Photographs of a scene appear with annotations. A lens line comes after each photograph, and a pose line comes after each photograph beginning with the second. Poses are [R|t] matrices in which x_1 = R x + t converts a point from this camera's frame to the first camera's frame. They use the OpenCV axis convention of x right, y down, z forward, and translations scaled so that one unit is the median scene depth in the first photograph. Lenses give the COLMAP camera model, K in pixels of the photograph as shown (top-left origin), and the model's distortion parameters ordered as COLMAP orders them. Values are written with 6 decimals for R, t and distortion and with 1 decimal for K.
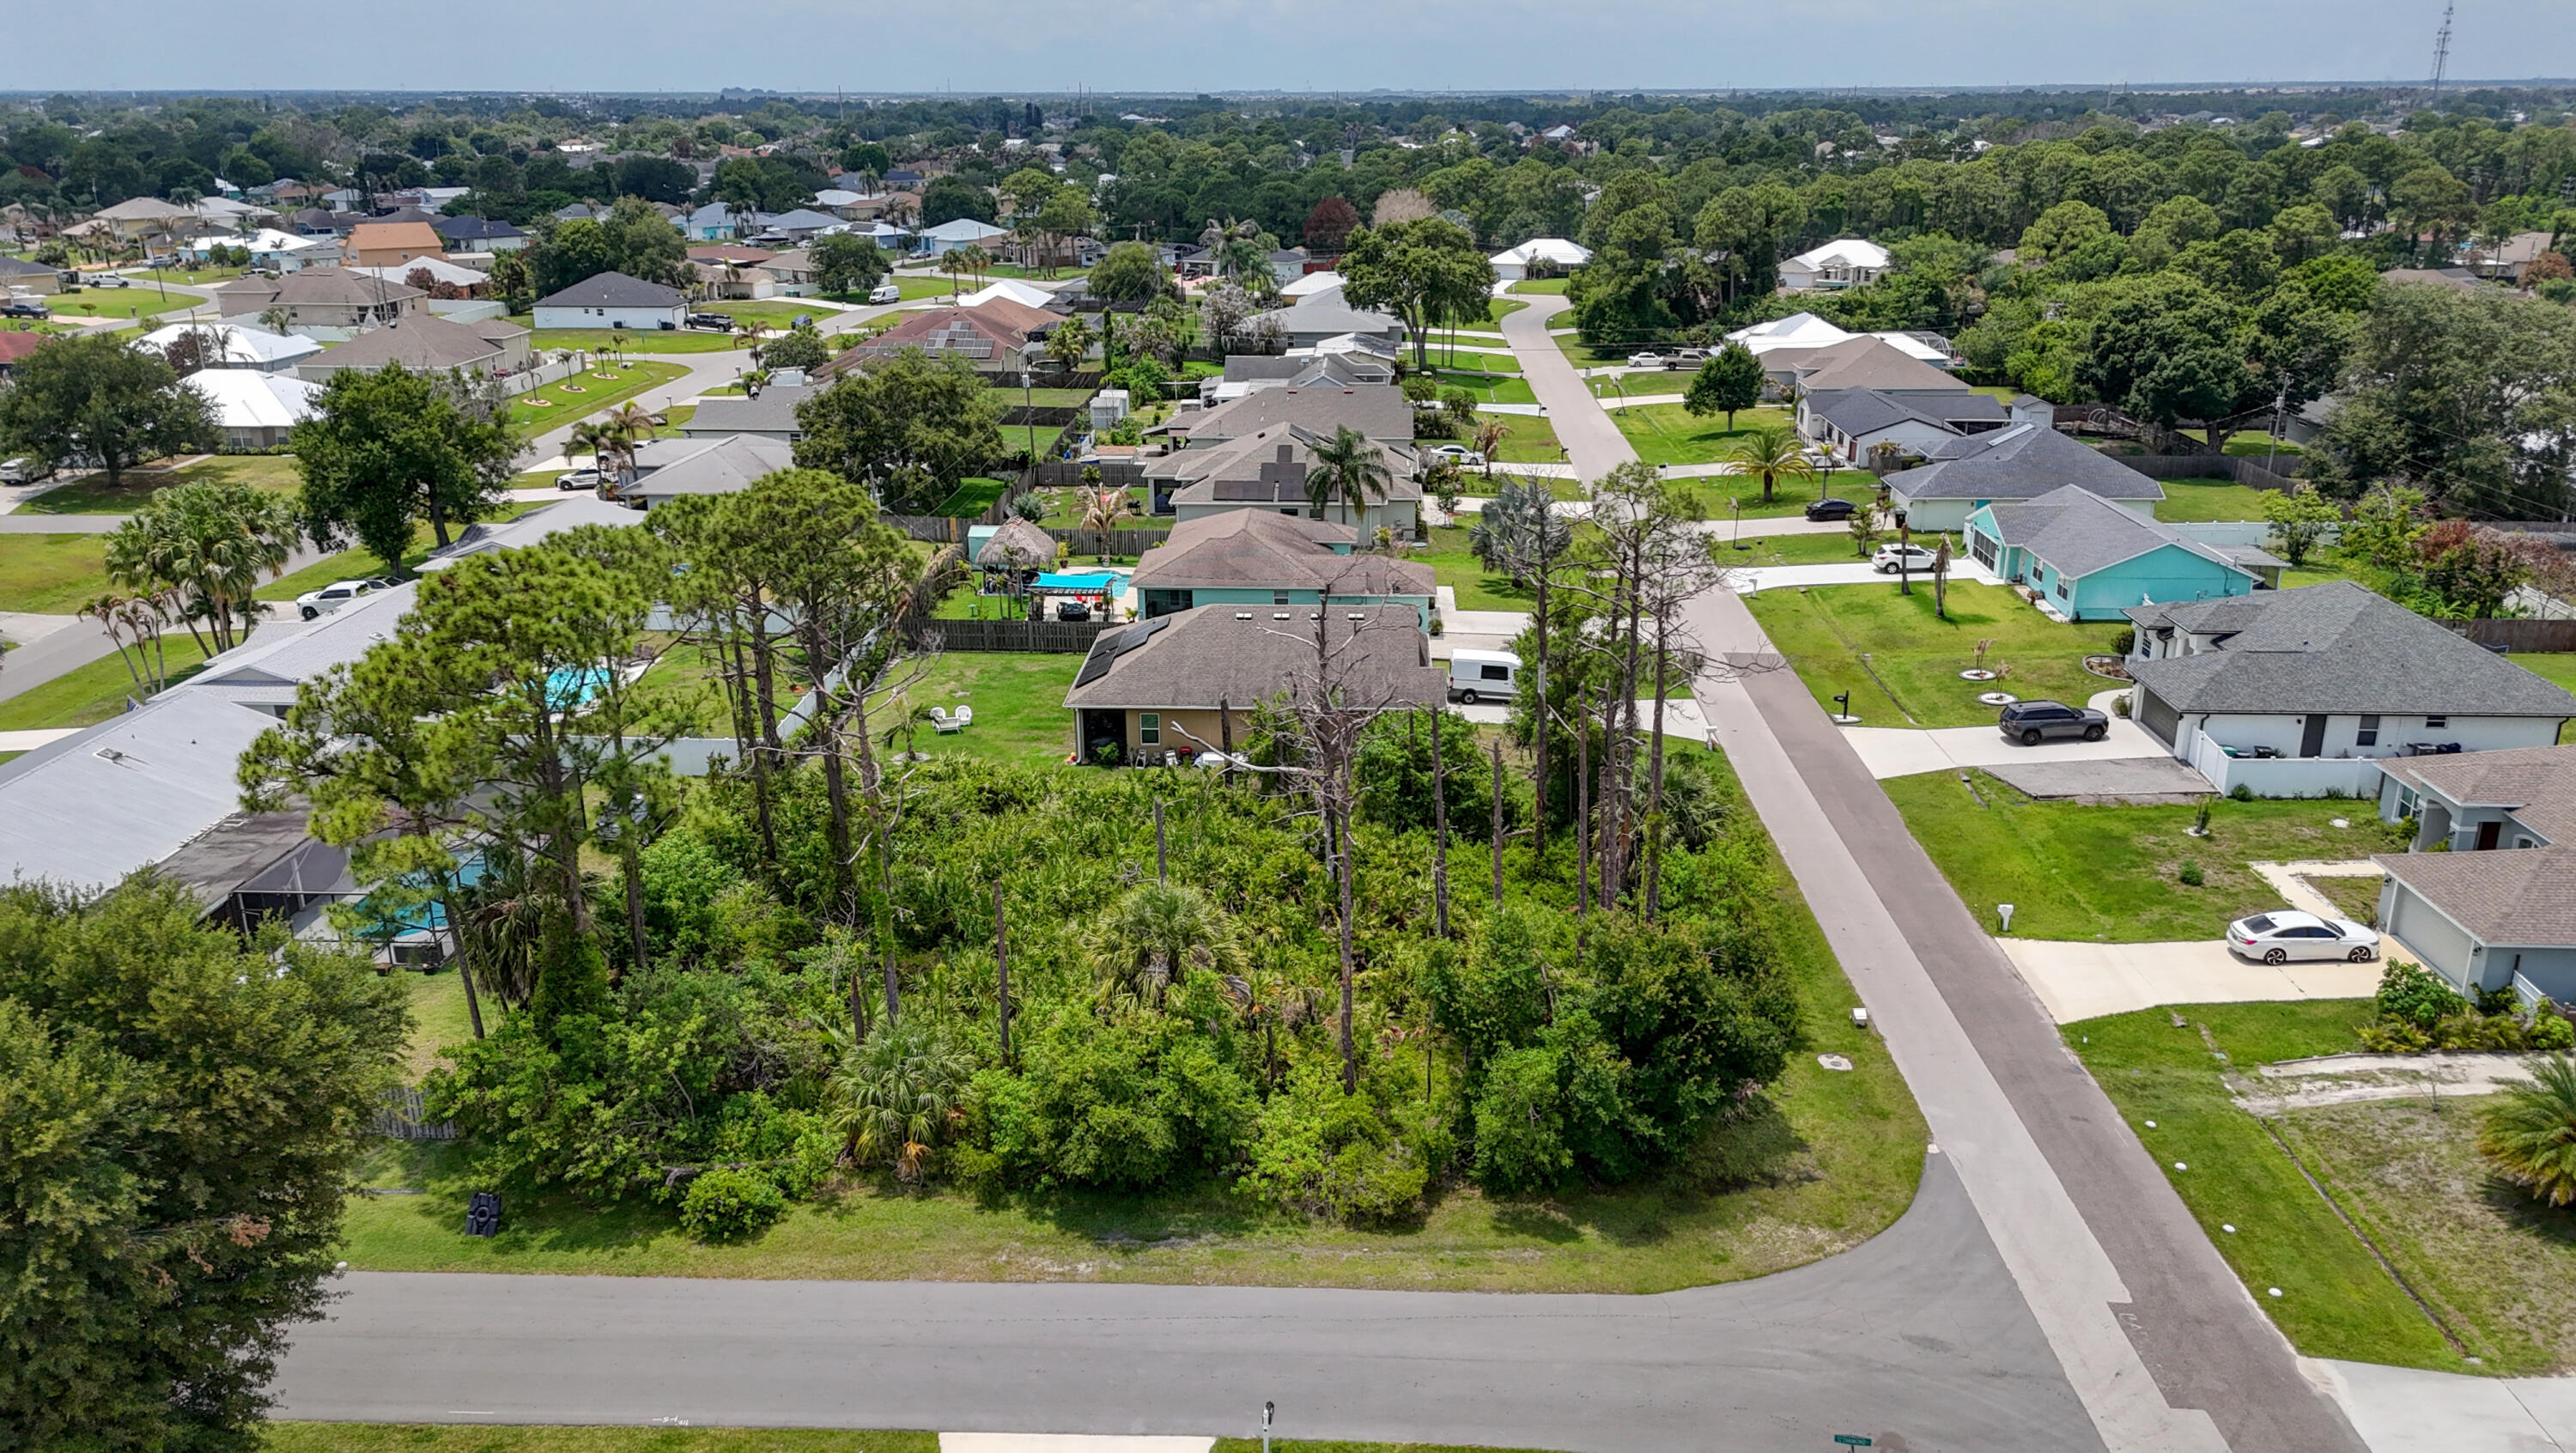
lens RADIAL K [[1907.7, 0, 1288.0], [0, 1907.7, 726.5], [0, 0, 1]] dist [0.054887, -0.045226]
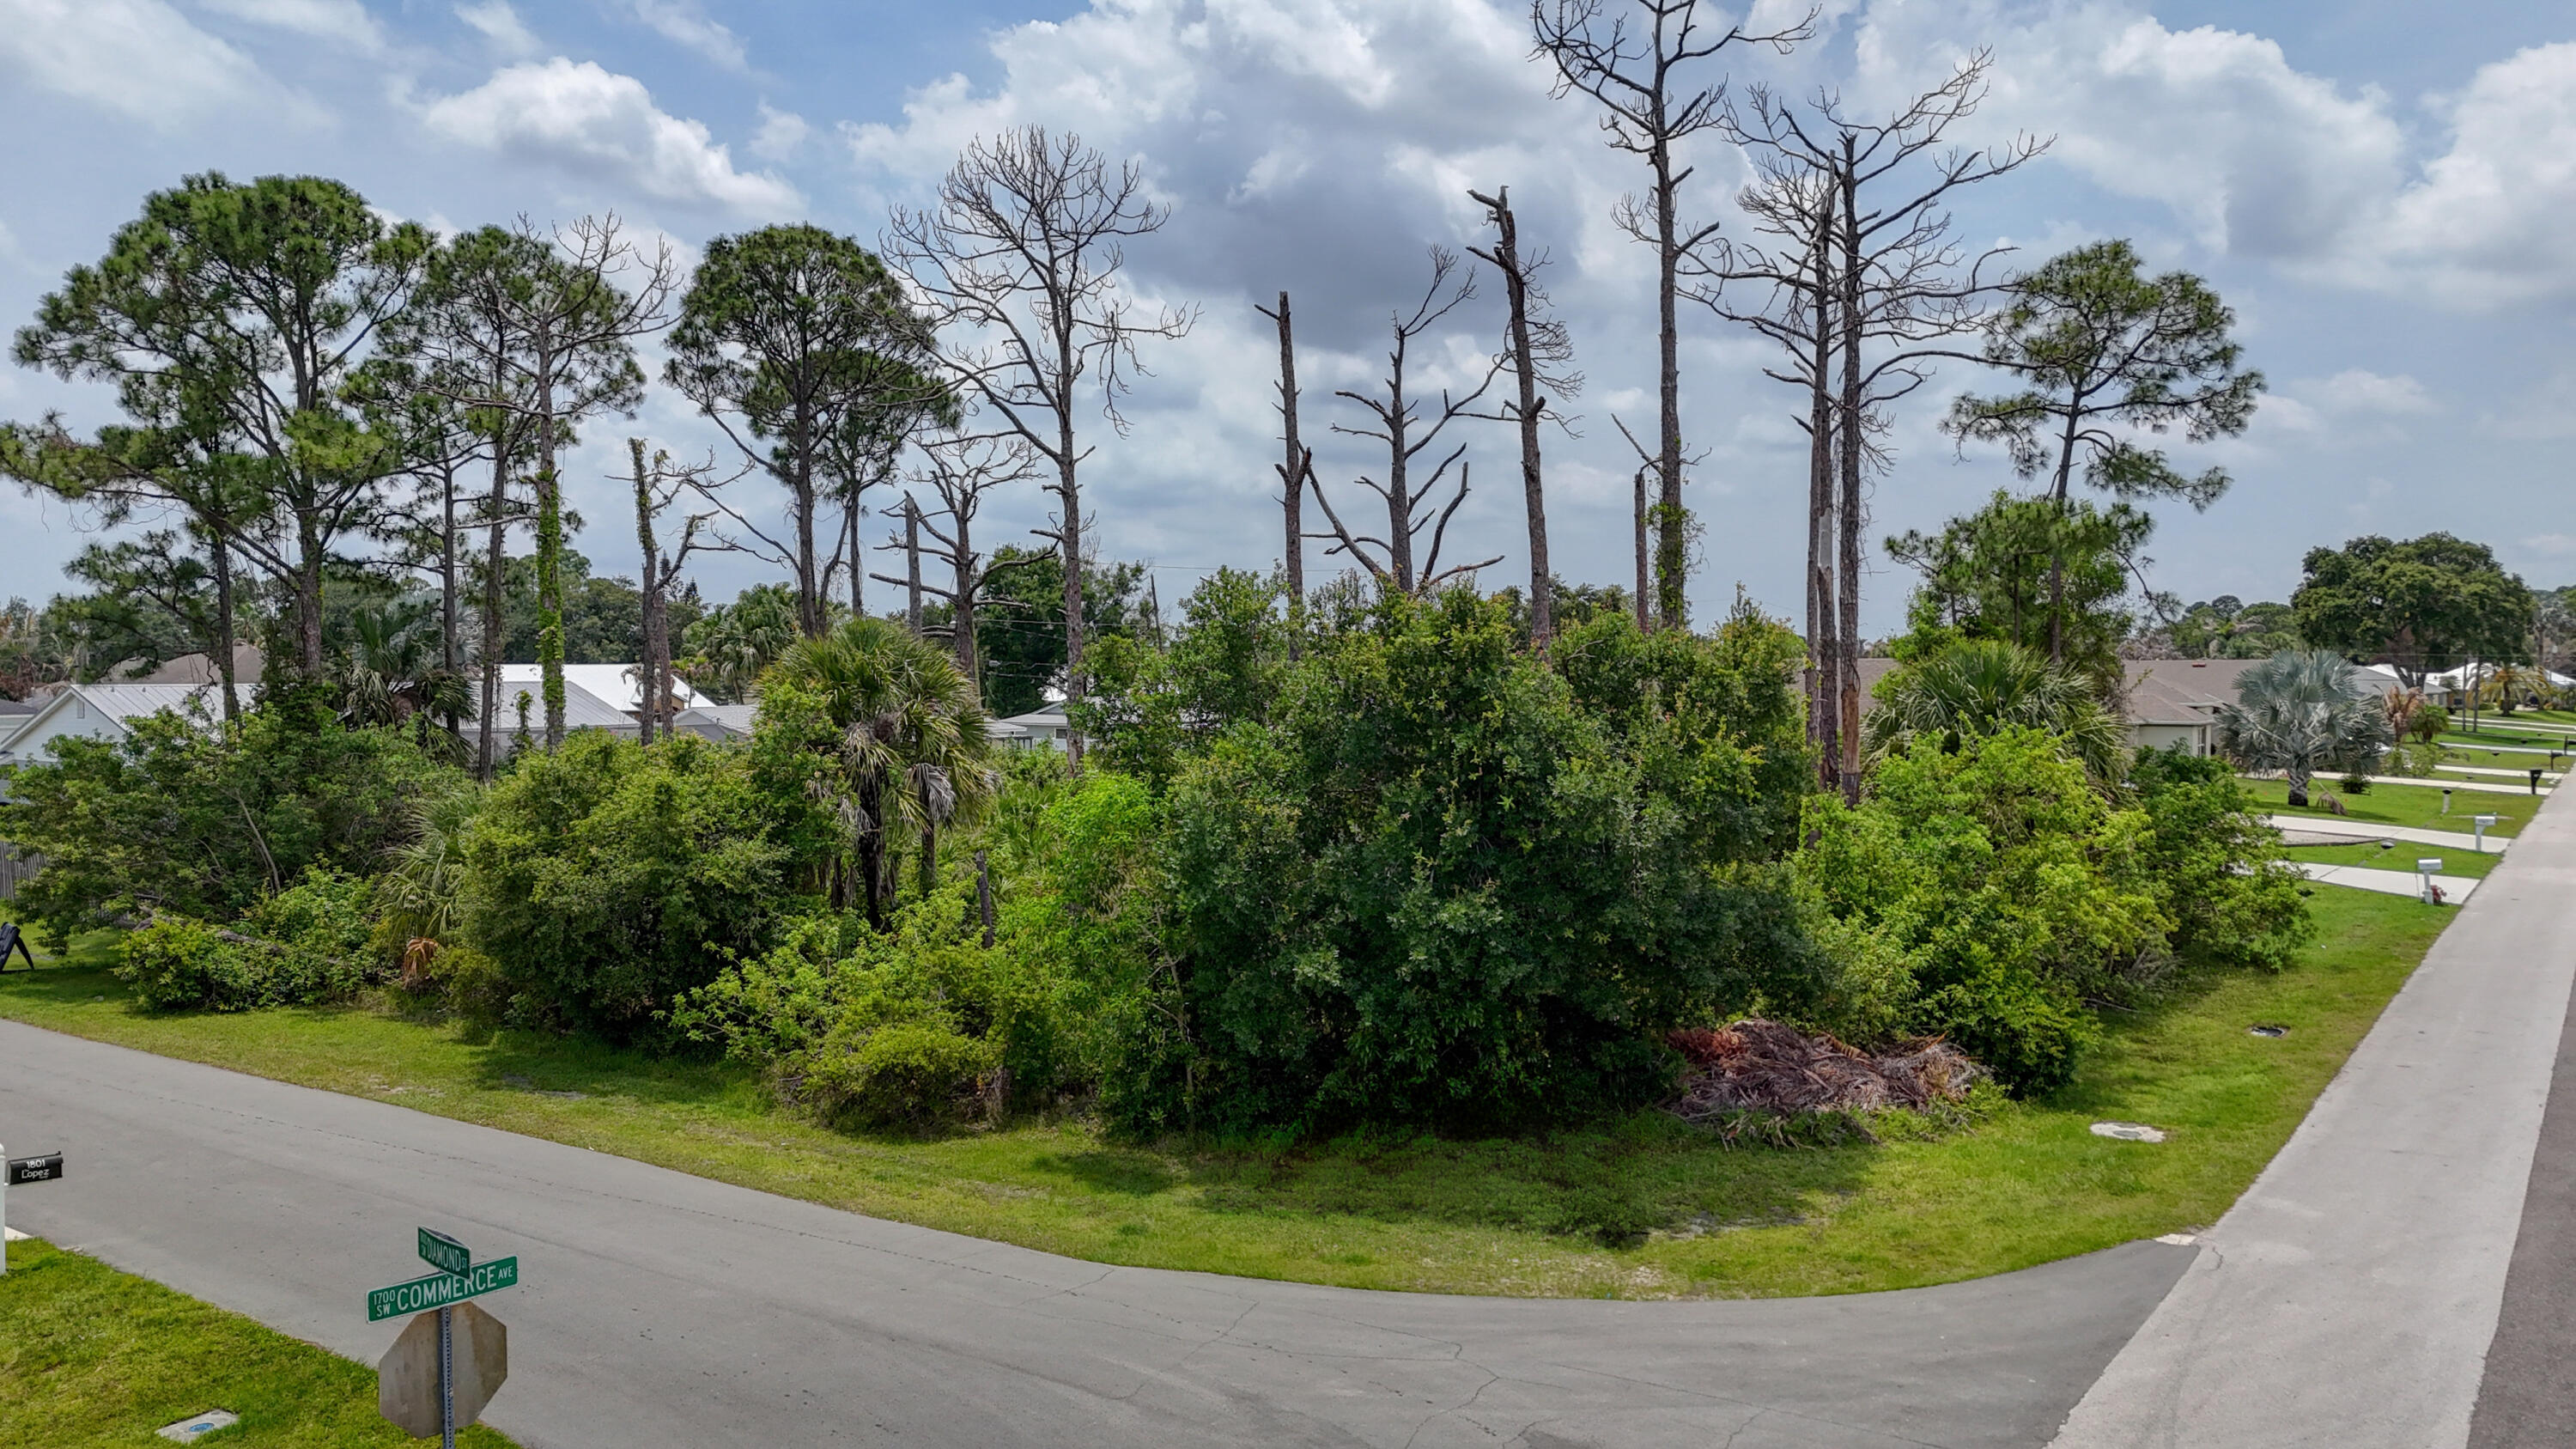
lens RADIAL K [[1907.9, 0, 1288.0], [0, 1907.9, 724.5], [0, 0, 1]] dist [0.054887, -0.045226]
pose [[0.841494, 0.023381, -0.539760, 0.244047], [-0.174769, 0.957127, -0.231008, 0.150429], [0.511217, 0.288725, 0.809503, 0.358592]]
